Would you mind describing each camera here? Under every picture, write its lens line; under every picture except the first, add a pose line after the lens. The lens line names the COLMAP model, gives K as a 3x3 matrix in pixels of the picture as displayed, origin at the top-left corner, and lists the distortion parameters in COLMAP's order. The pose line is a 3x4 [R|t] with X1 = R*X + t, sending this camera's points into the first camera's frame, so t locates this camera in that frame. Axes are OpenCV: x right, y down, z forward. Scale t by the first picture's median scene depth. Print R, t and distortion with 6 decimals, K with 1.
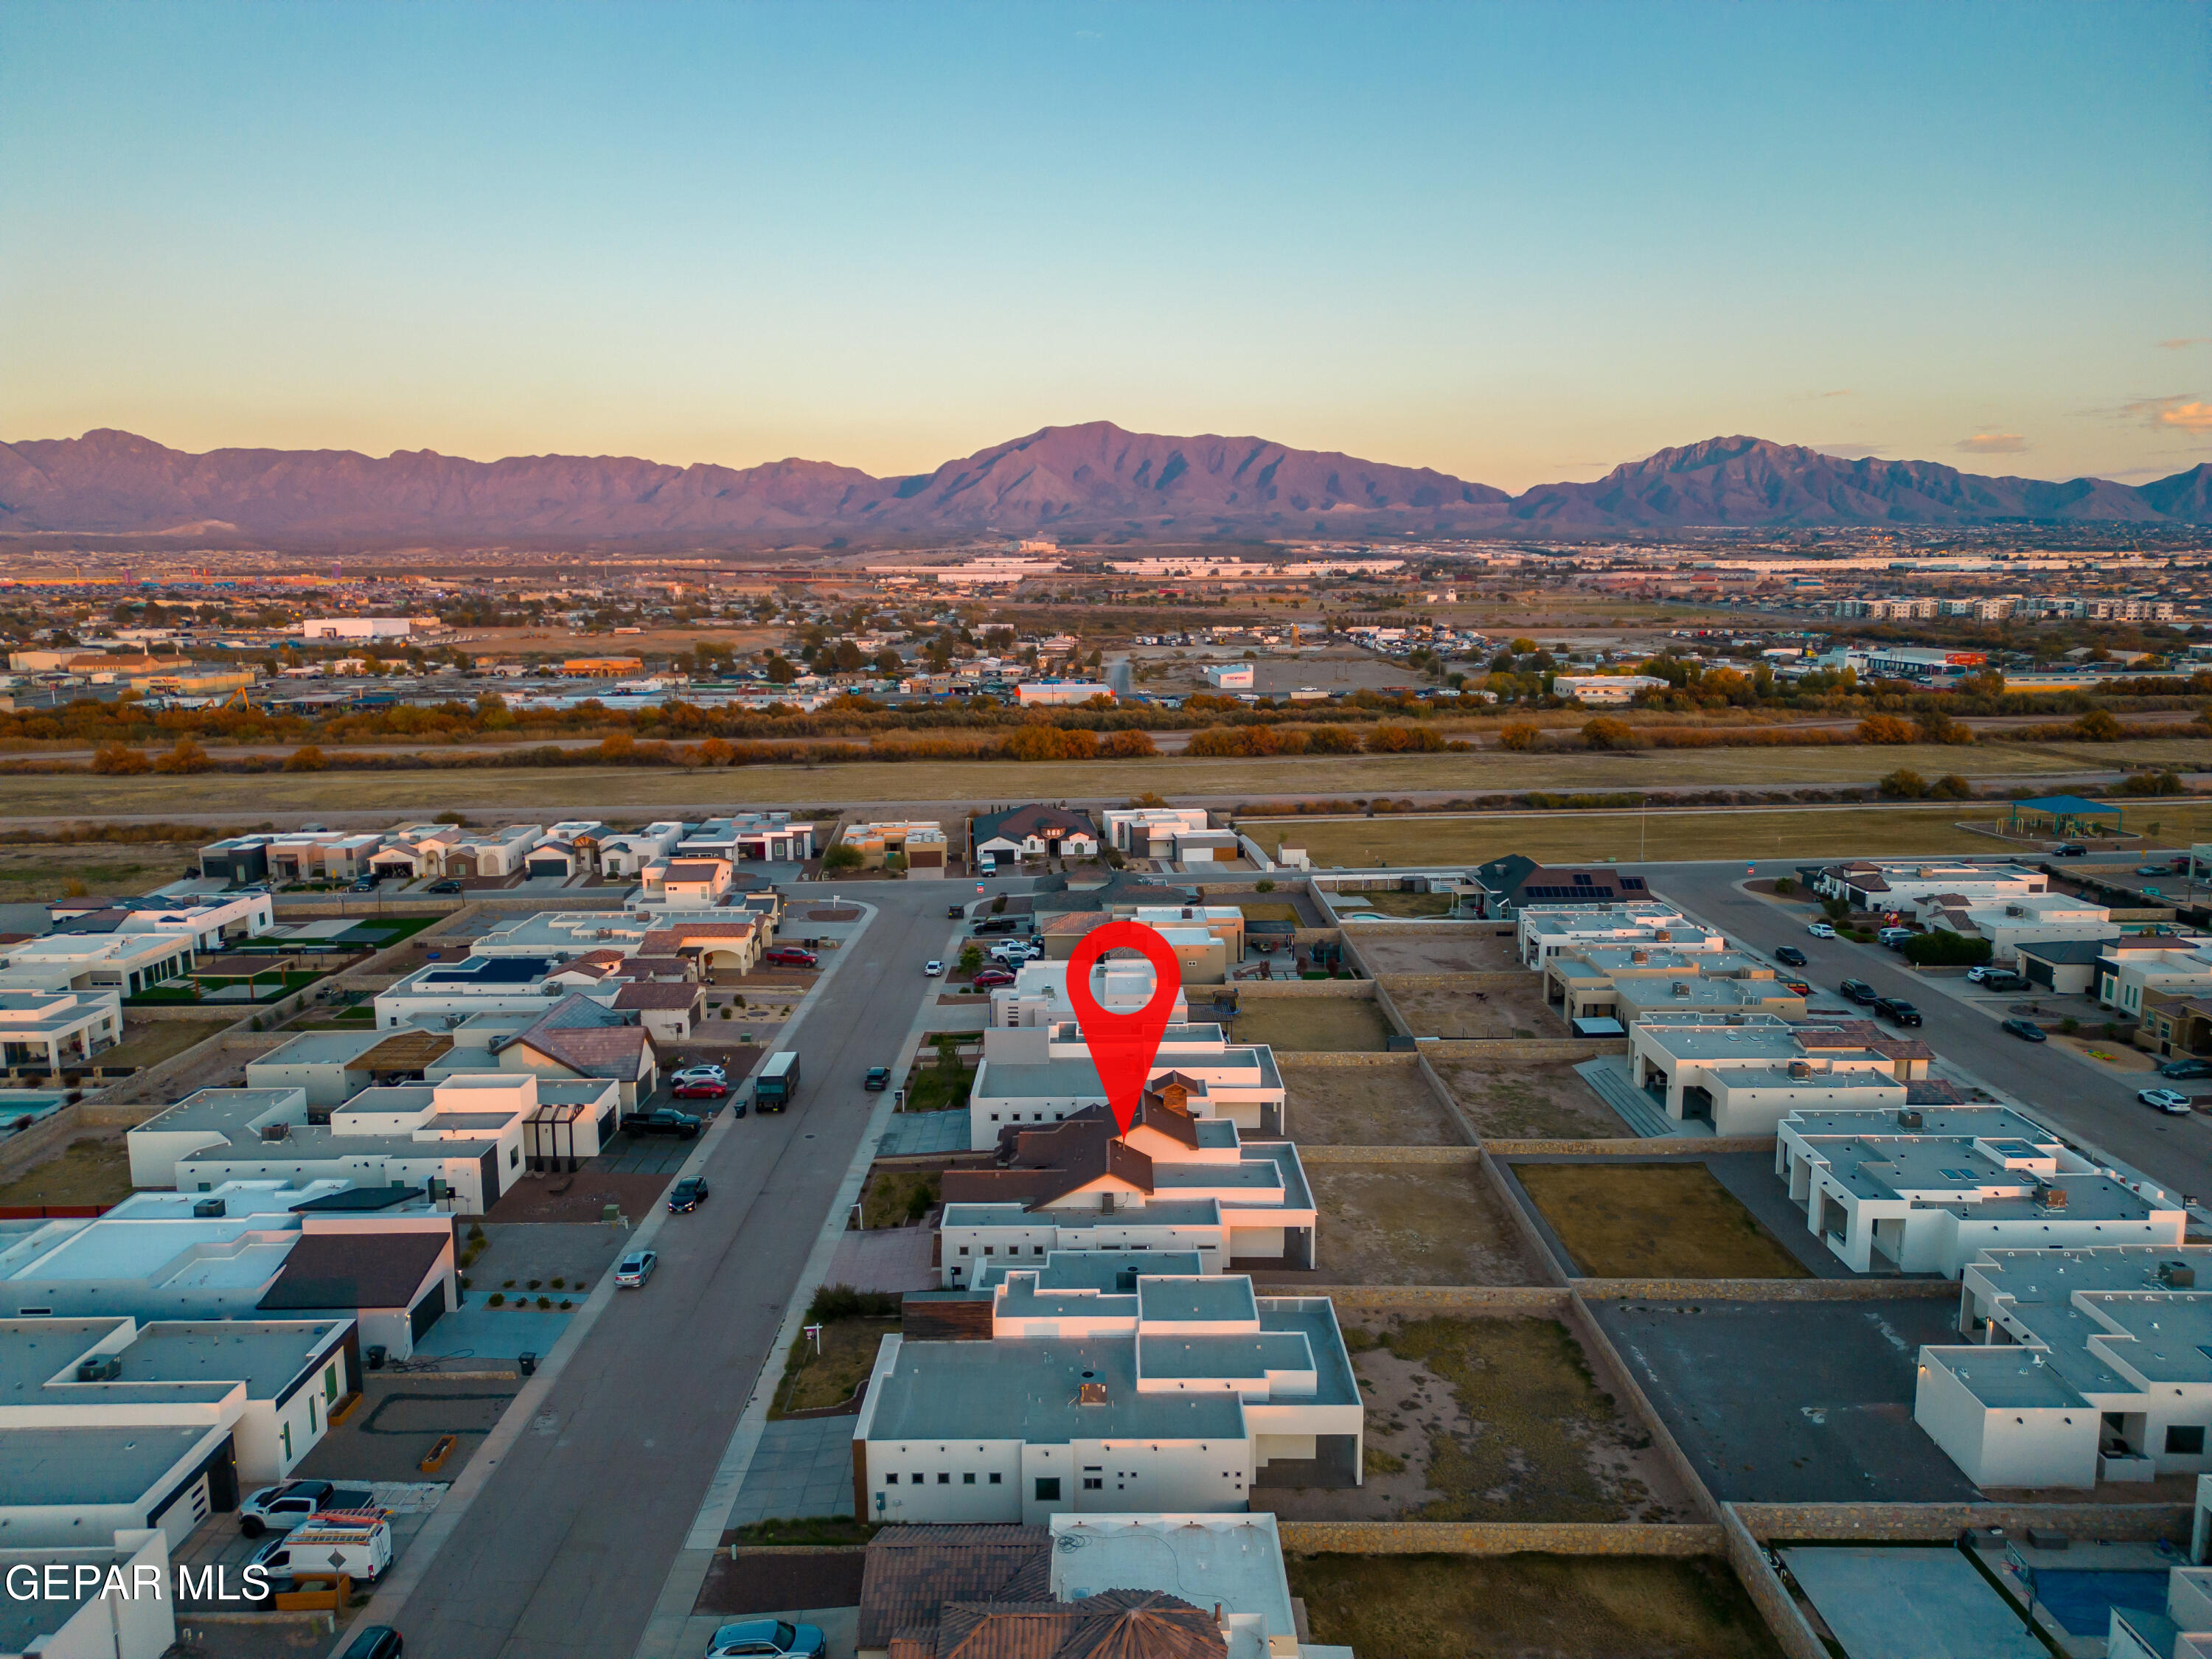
lens RADIAL K [[1532.3, 0, 1102.2], [0, 1532.3, 841.2], [0, 0, 1]] dist [0.104540, -0.118521]
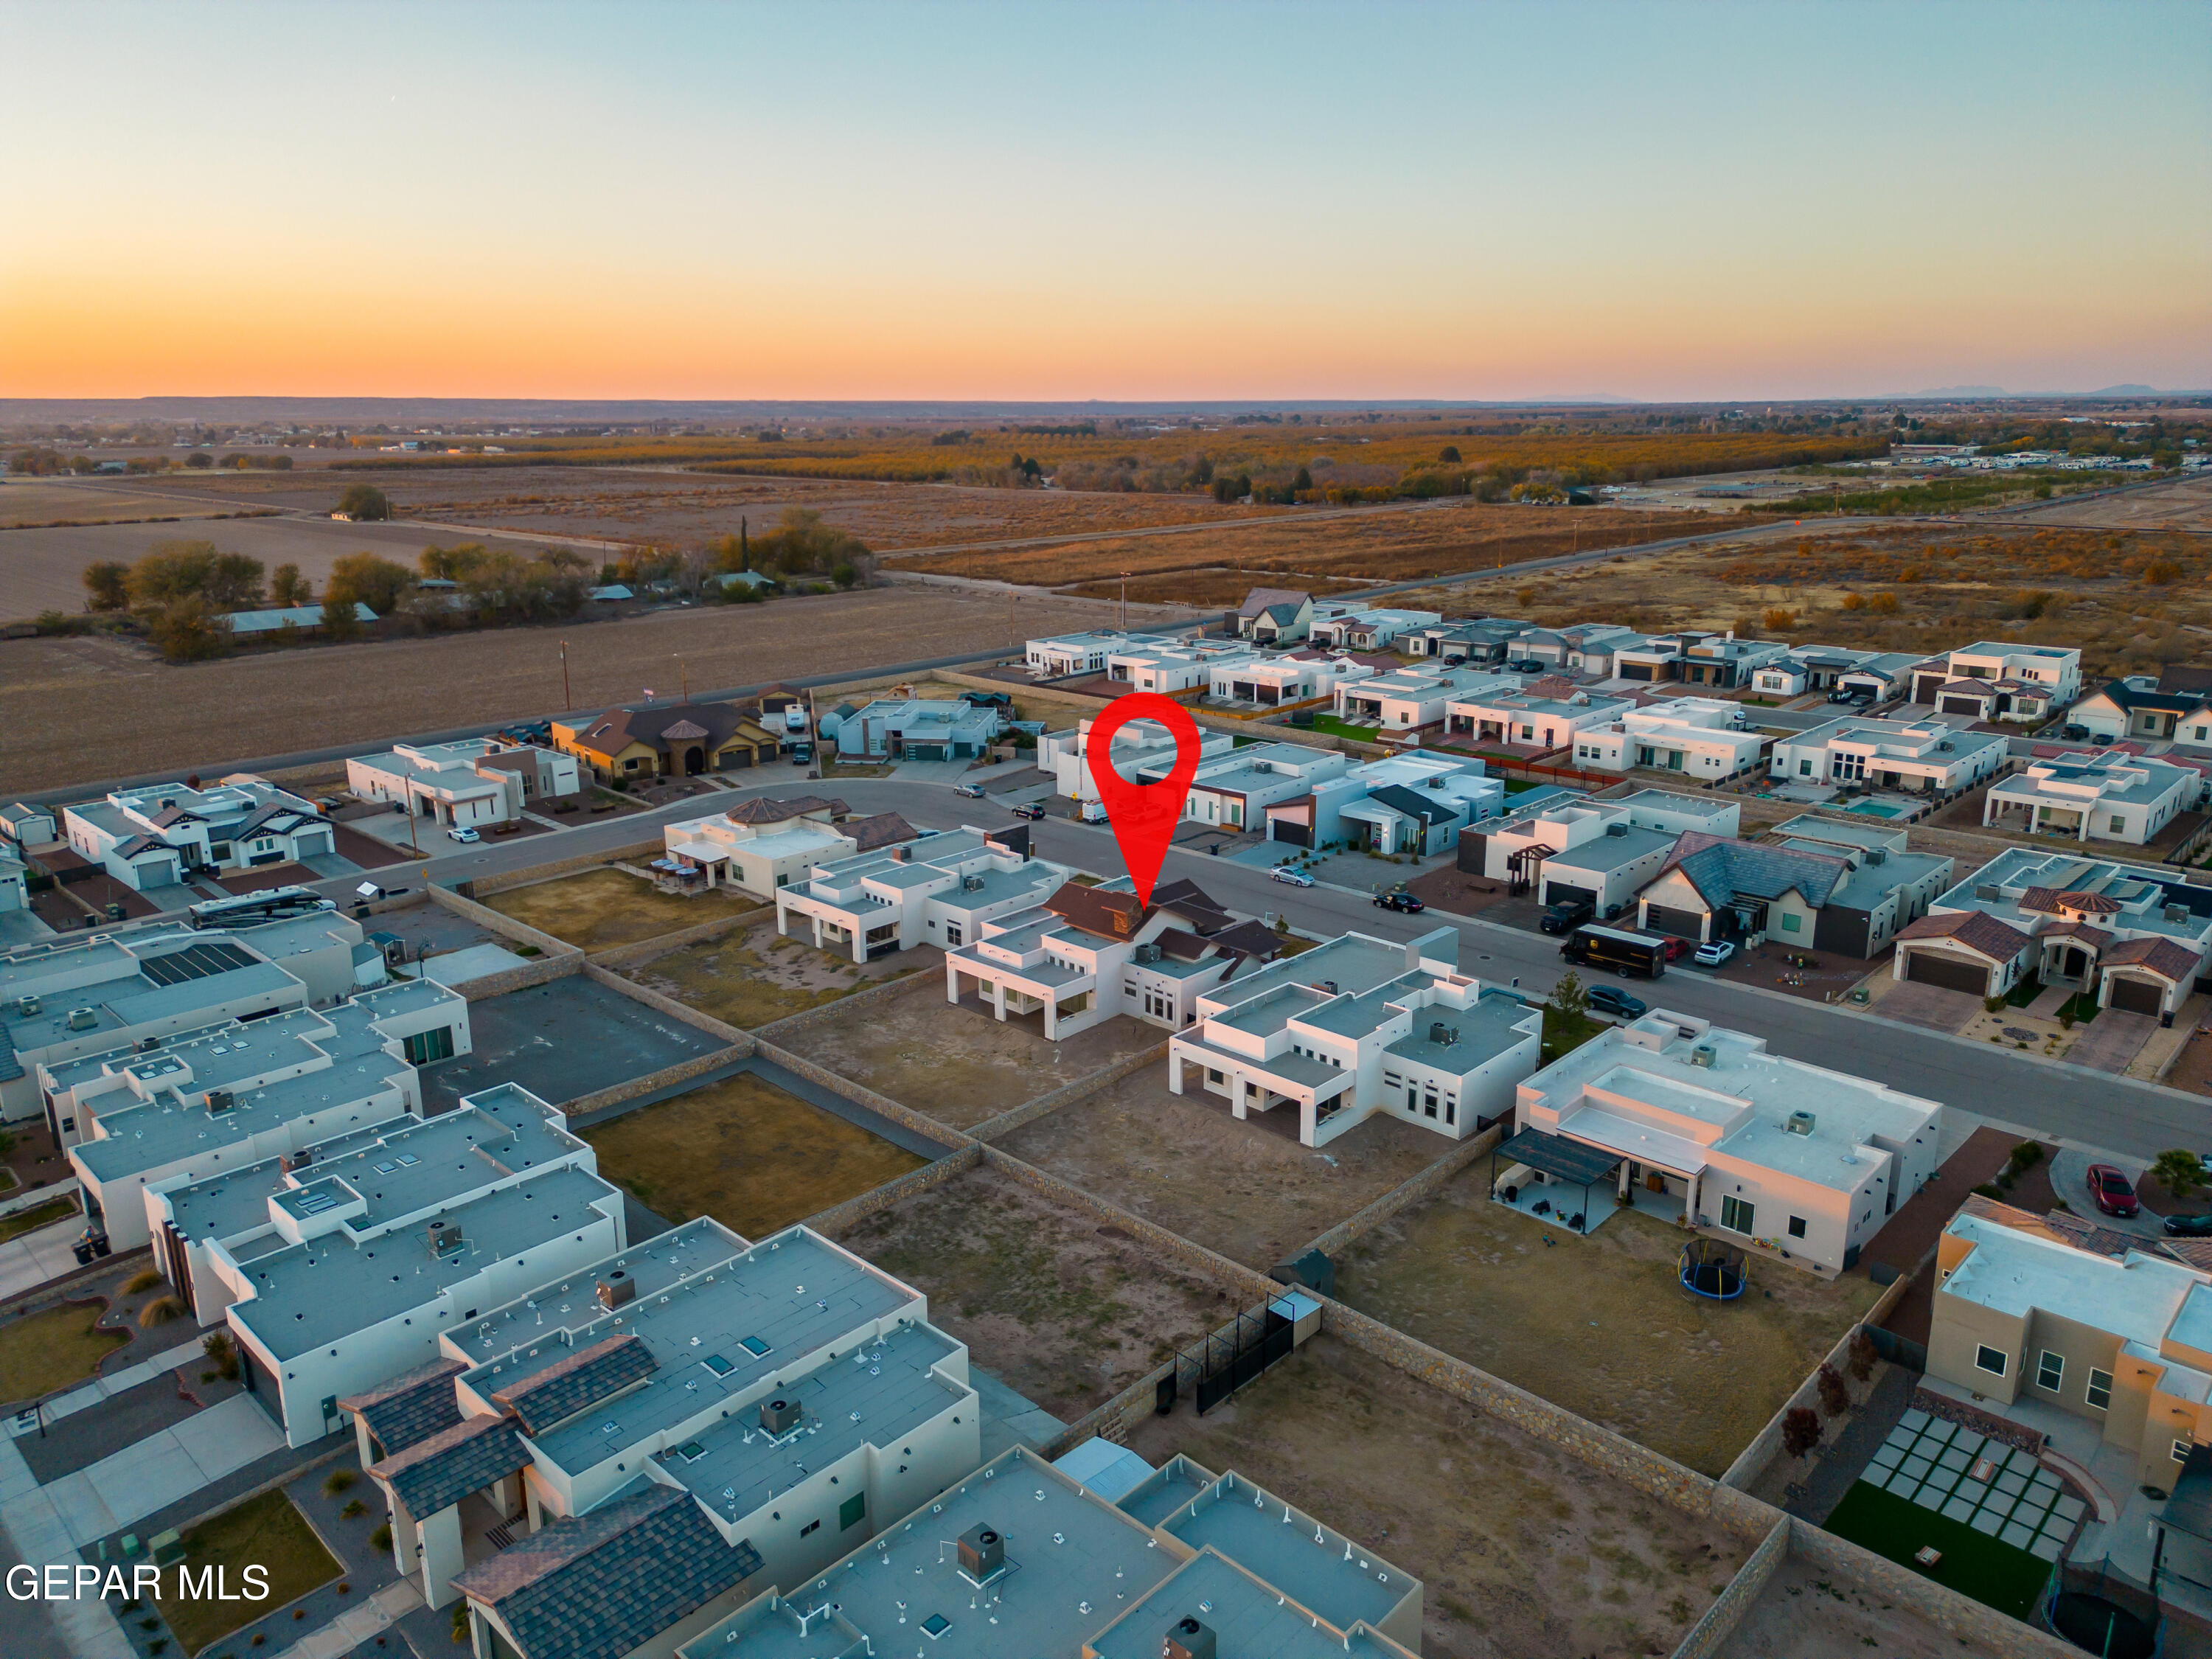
lens RADIAL K [[1532.3, 0, 1102.2], [0, 1532.3, 841.2], [0, 0, 1]] dist [0.104540, -0.118521]
pose [[-0.686953, 0.208377, -0.696186, 0.391470], [-0.112633, 0.915900, 0.385280, -0.141290], [0.717920, 0.343082, -0.605710, 0.804125]]
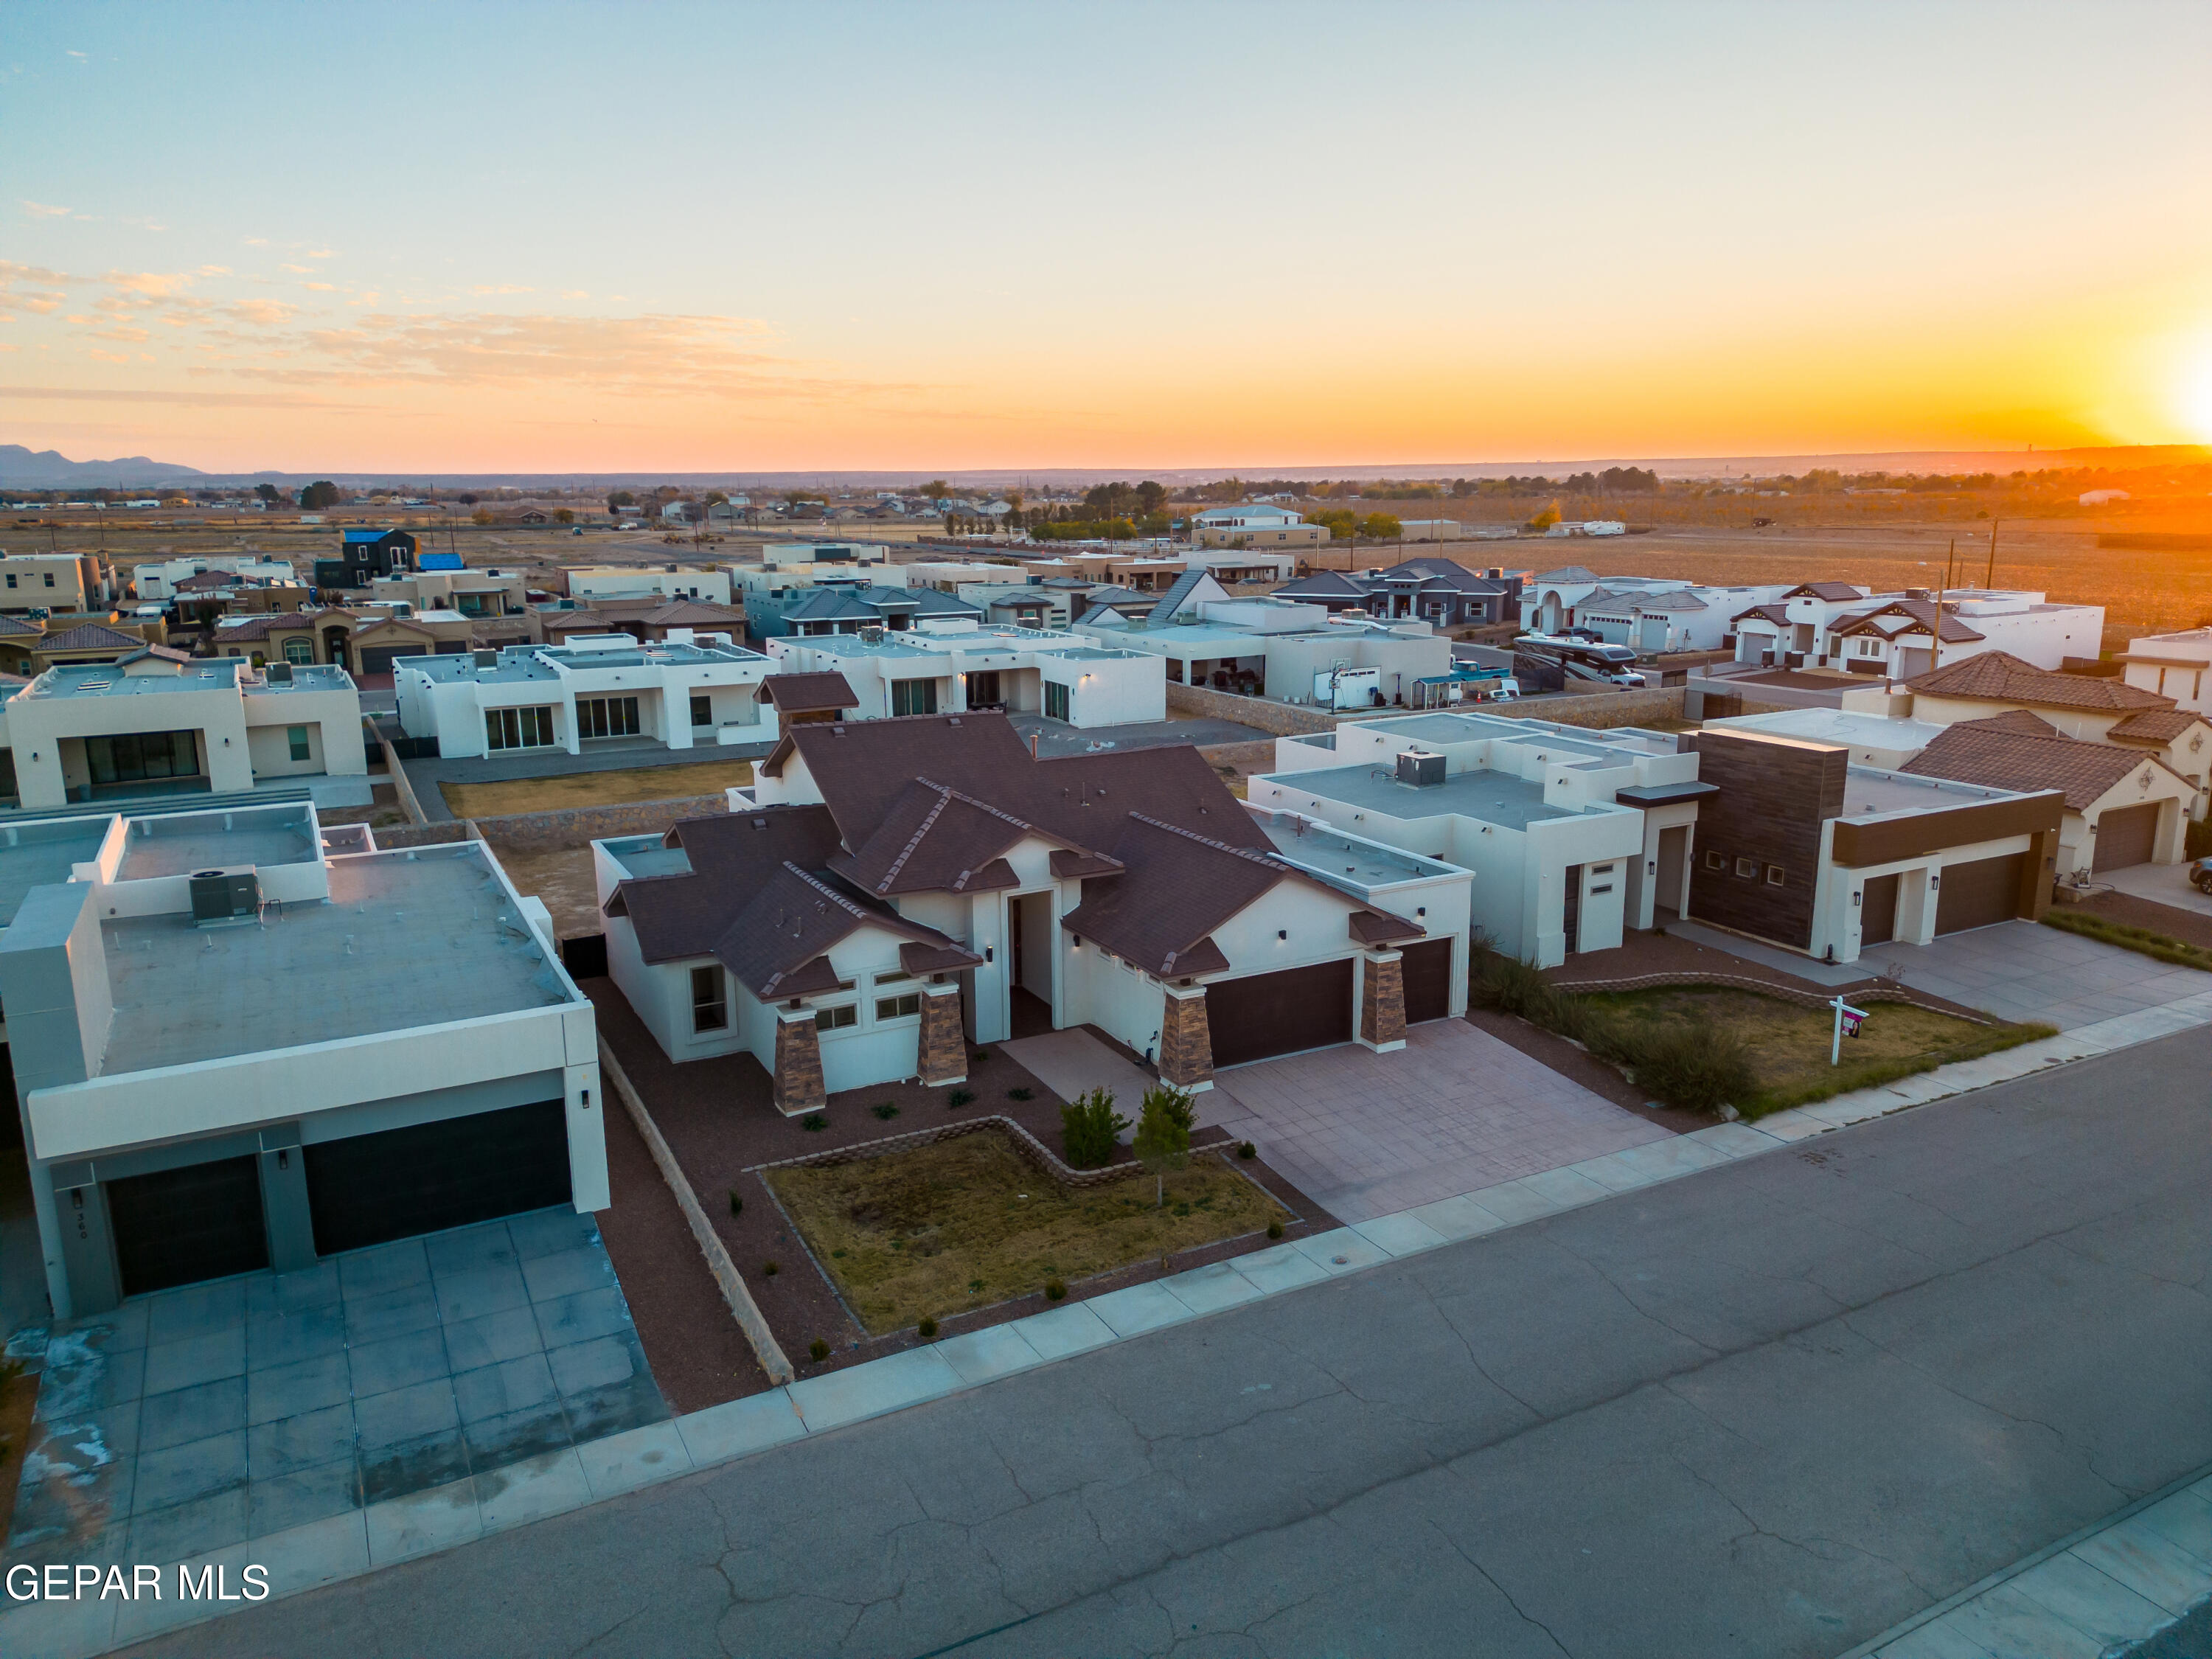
lens RADIAL K [[1540.1, 0, 1102.2], [0, 1540.1, 837.1], [0, 0, 1]] dist [0.075501, -0.070036]
pose [[-0.471095, -0.184941, 0.862477, -0.191324], [0.166047, 0.941700, 0.292626, 0.040868], [-0.866313, 0.281066, -0.412921, 0.559782]]
